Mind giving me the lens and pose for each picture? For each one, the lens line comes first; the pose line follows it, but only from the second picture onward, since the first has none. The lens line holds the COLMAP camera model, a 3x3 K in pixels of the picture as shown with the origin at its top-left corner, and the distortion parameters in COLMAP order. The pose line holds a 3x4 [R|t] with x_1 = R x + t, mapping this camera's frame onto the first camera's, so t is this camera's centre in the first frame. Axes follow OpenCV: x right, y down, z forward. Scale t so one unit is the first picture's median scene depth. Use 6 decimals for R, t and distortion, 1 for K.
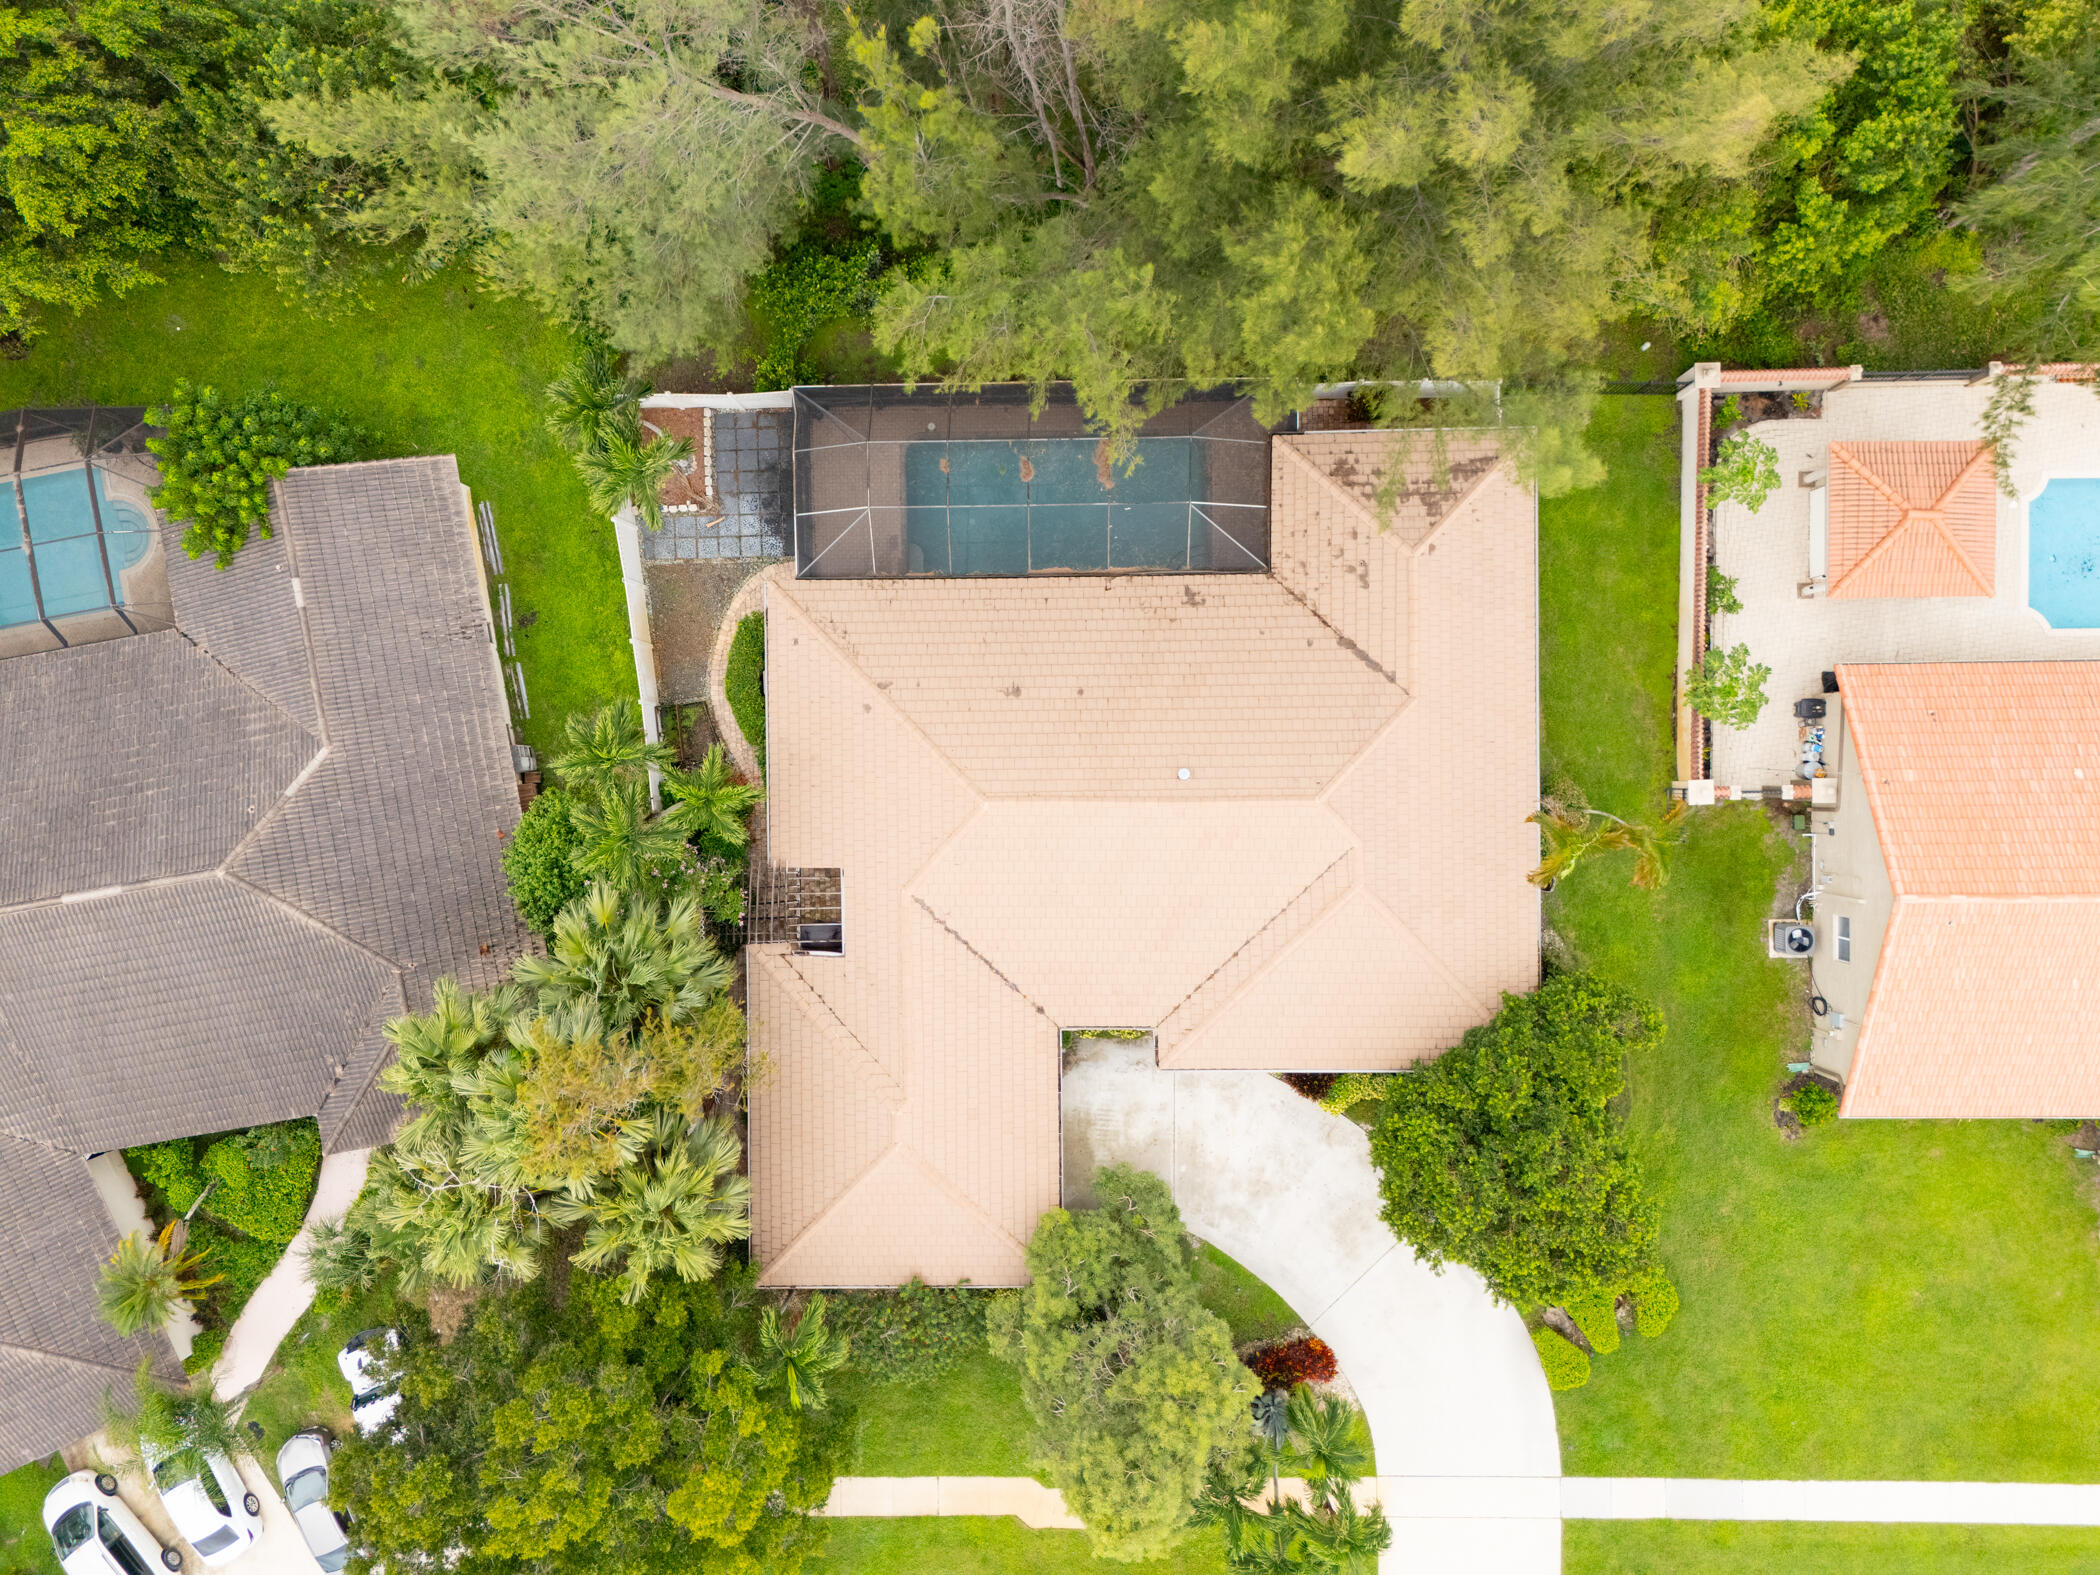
lens RADIAL K [[1601.2, 0, 1057.4], [0, 1601.2, 787.5], [0, 0, 1]] dist [0.042336, -0.016482]
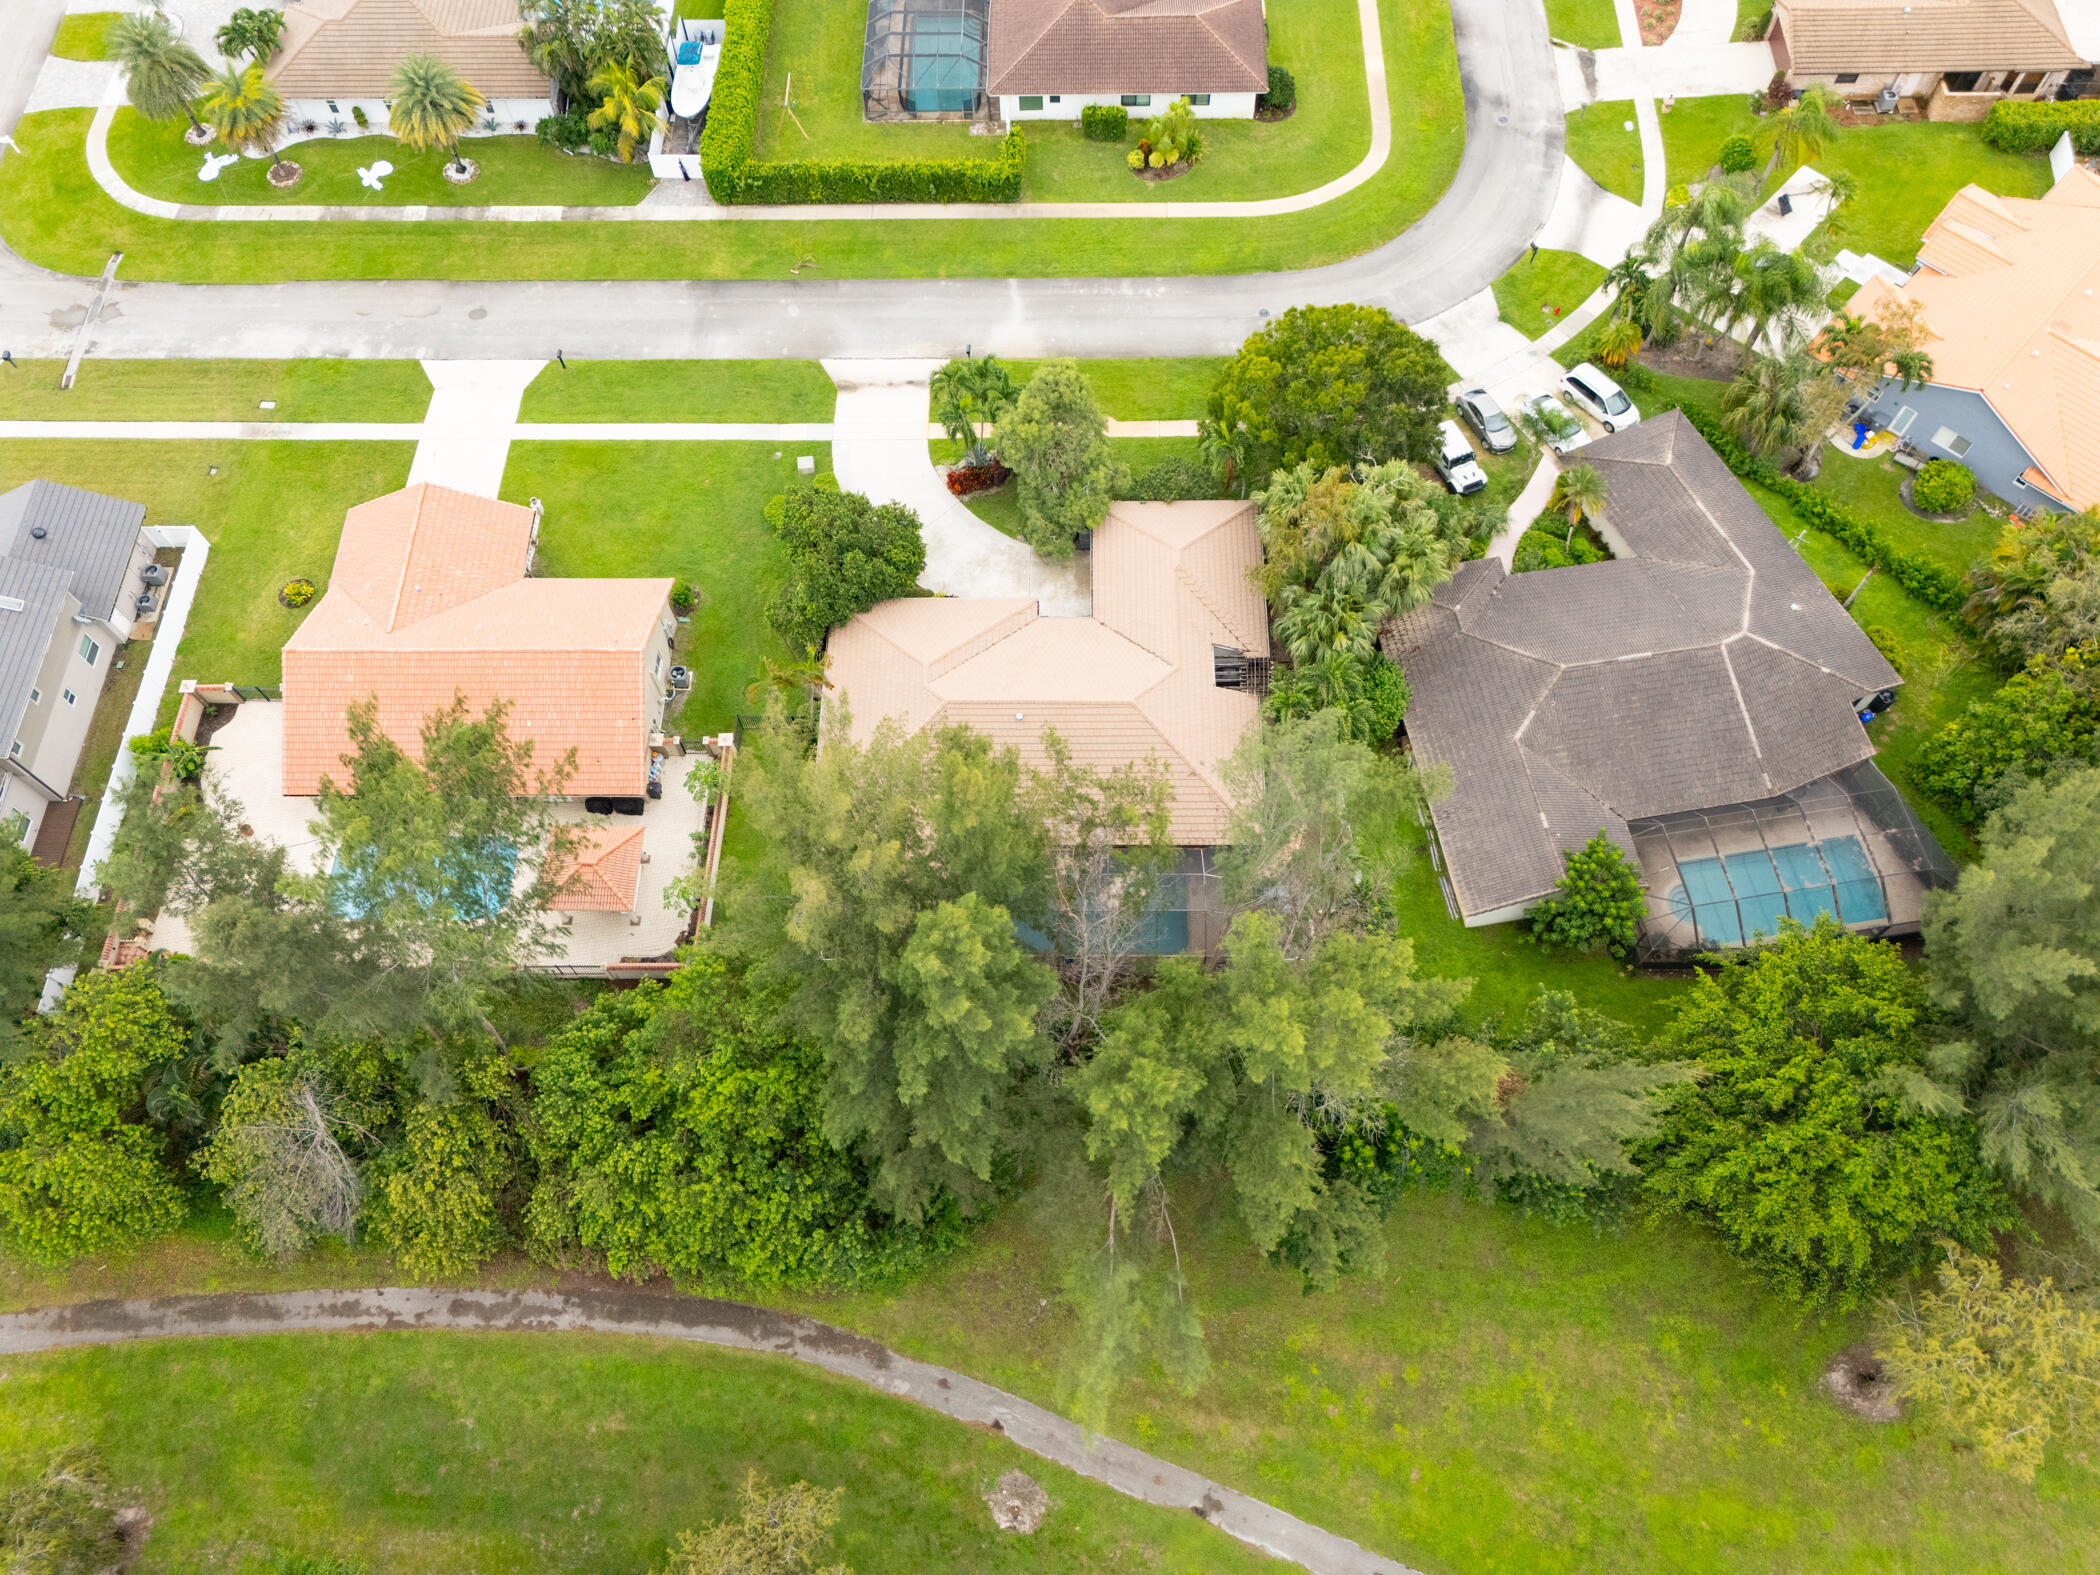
lens RADIAL K [[1601.2, 0, 1054.0], [0, 1601.2, 788.1], [0, 0, 1]] dist [0.042336, -0.016482]
pose [[-0.998470, 0.008427, 0.054642, -0.051728], [0.017280, -0.891238, 0.453206, -0.813121], [0.052518, 0.453457, 0.889730, -0.498770]]
